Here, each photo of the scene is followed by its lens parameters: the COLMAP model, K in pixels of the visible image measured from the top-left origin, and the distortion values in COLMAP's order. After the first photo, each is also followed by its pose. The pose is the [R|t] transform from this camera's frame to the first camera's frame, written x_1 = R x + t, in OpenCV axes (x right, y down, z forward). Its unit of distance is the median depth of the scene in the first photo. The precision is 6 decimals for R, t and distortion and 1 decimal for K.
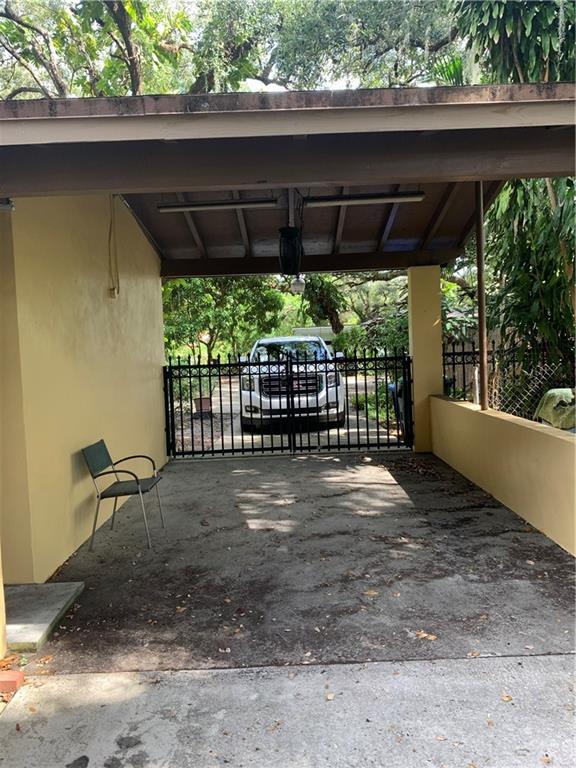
lens RADIAL K [[587.3, 0, 287.7], [0, 587.3, 383.1], [0, 0, 1]] dist [0.008670, -0.002148]
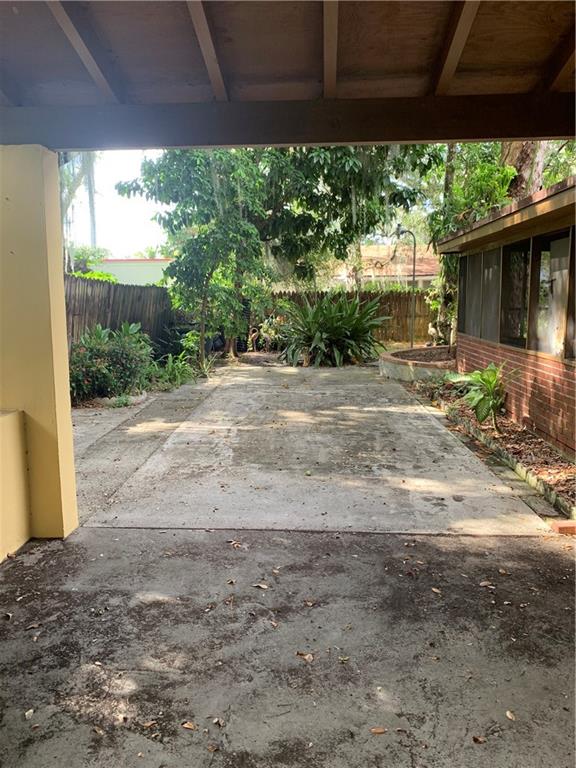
lens RADIAL K [[587.3, 0, 287.6], [0, 587.3, 383.2], [0, 0, 1]] dist [0.008670, -0.002148]
pose [[-0.997242, 0.039728, 0.062684, 0.038687], [0.051598, 0.978257, 0.200875, -0.082141], [-0.053341, 0.203555, -0.977609, 1.686091]]
